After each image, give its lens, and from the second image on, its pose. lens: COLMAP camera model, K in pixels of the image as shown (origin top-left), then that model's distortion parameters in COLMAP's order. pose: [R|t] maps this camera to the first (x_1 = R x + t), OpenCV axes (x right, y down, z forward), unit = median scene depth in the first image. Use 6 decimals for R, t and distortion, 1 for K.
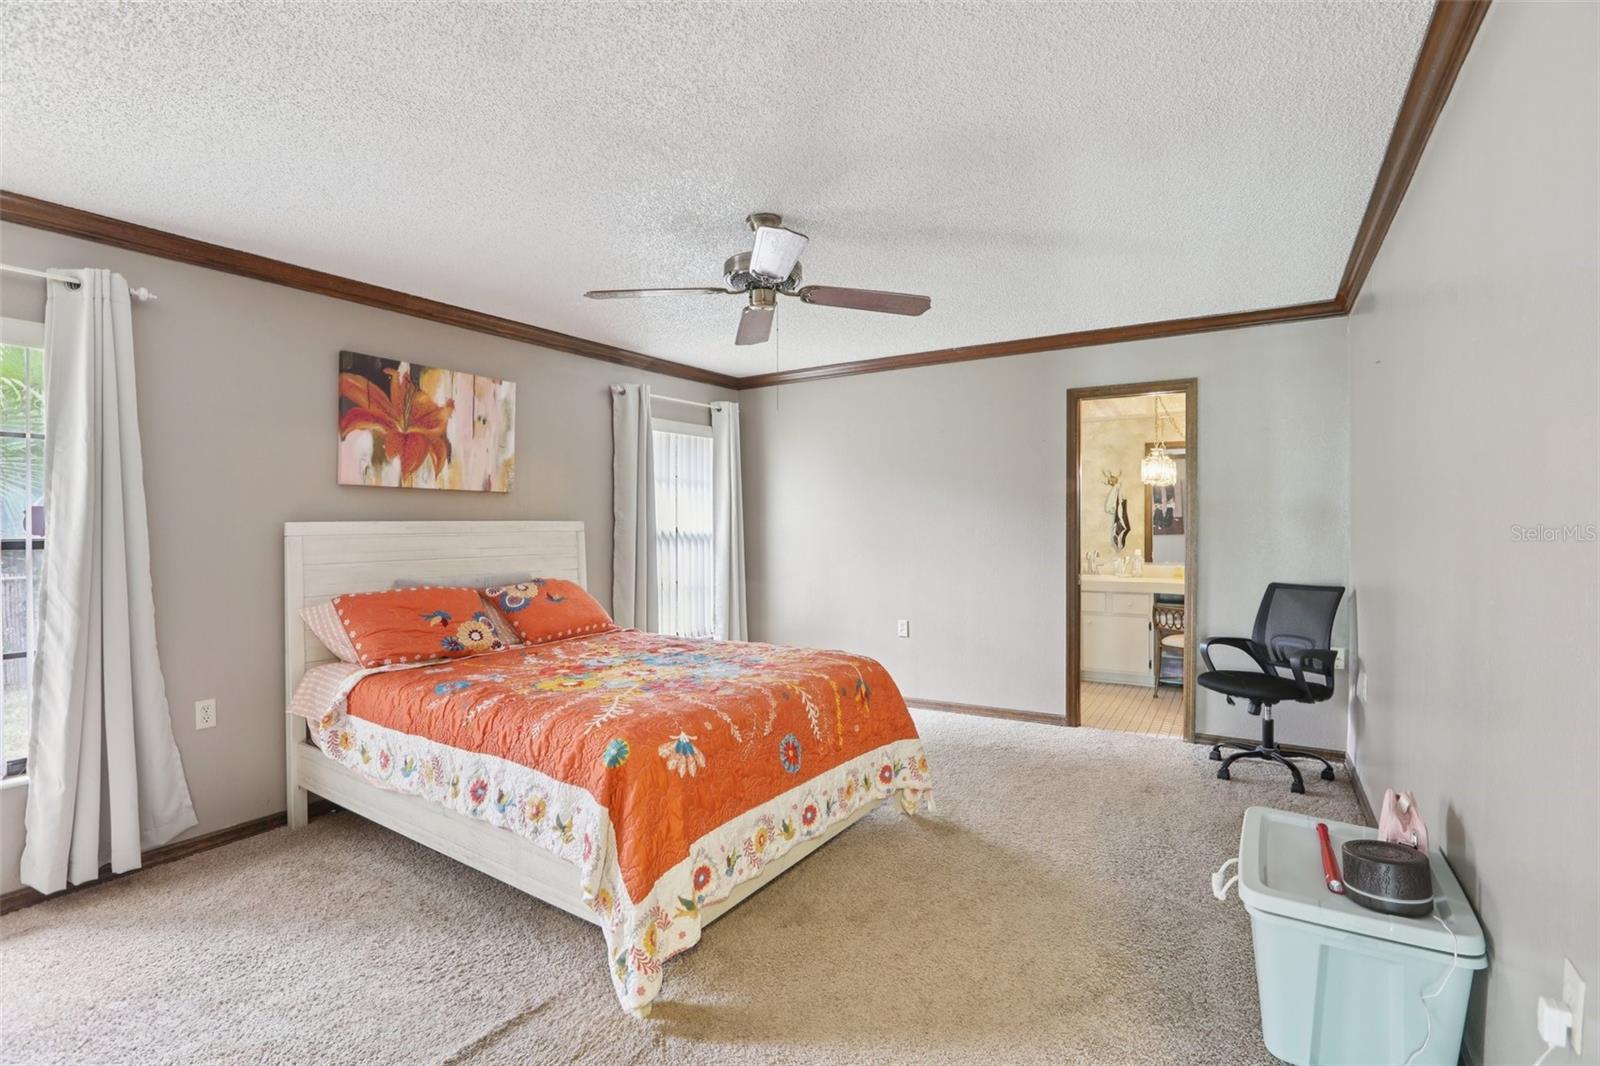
lens RADIAL K [[733.0, 0, 800.8], [0, 733.0, 521.1], [0, 0, 1]] dist [-0.055447, 0.022218]
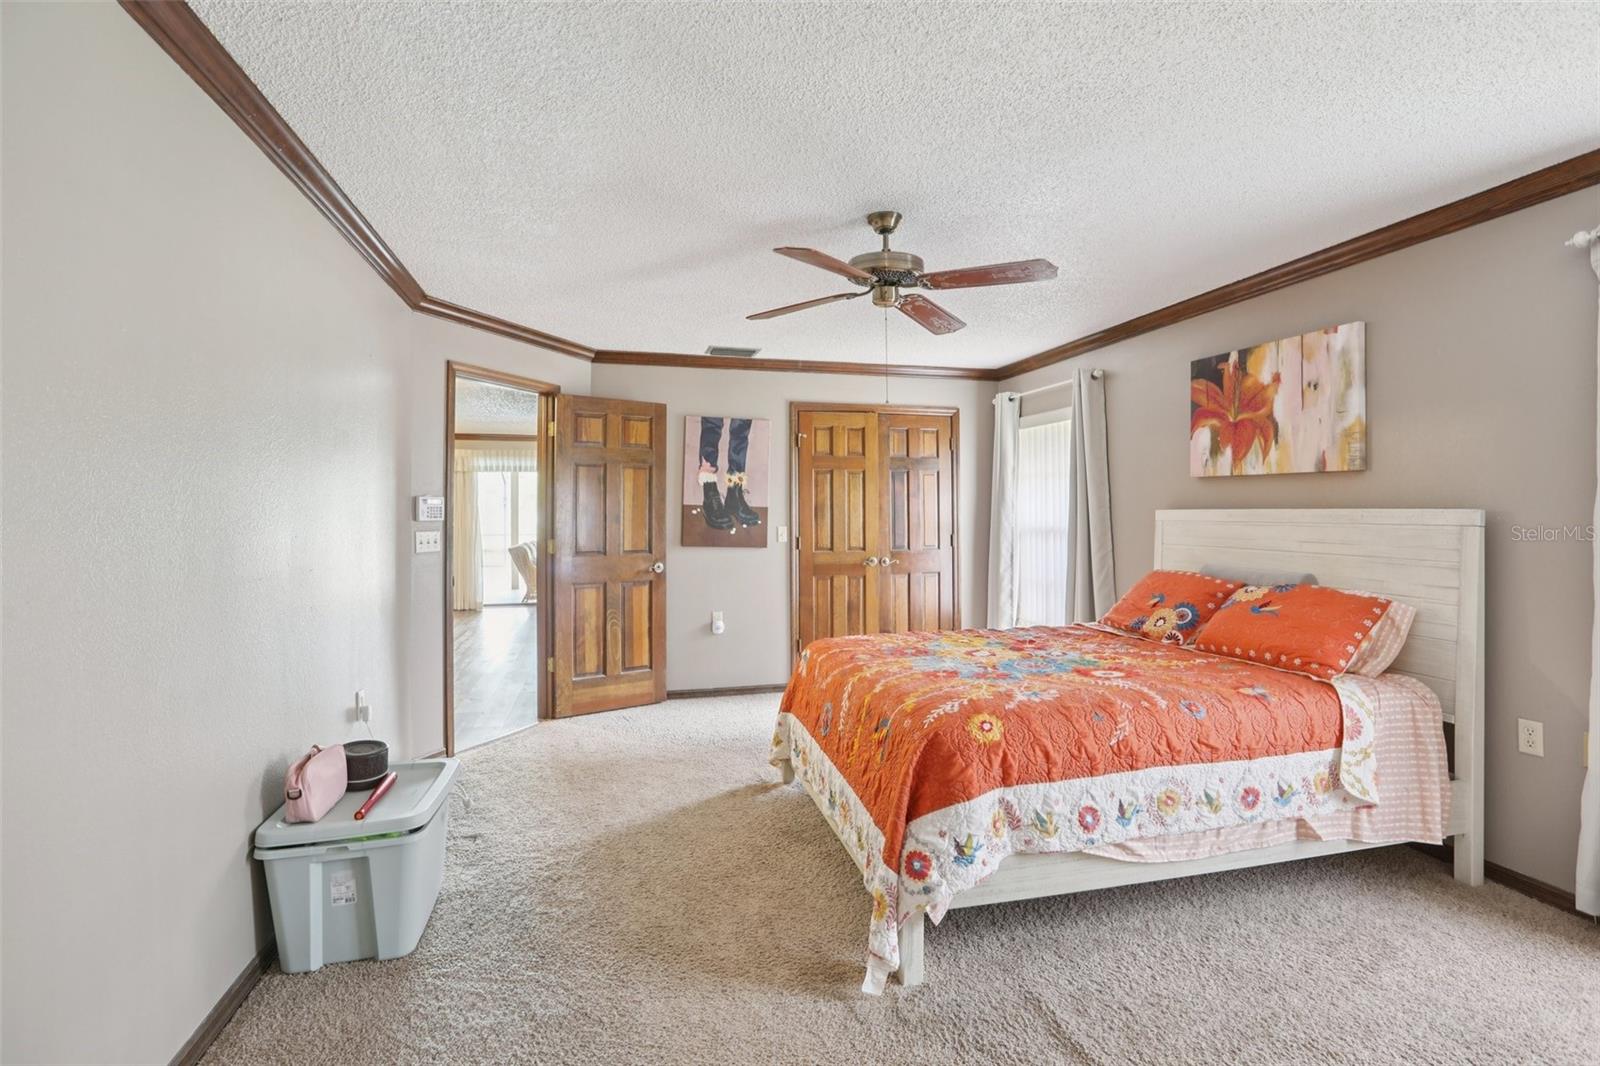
lens RADIAL K [[733.0, 0, 800.8], [0, 733.0, 521.1], [0, 0, 1]] dist [-0.055447, 0.022218]
pose [[-0.670175, 0.014810, -0.742055, 0.580453], [0.006221, 0.999878, 0.014337, -0.001452], [0.742177, 0.004992, -0.670186, 1.177710]]
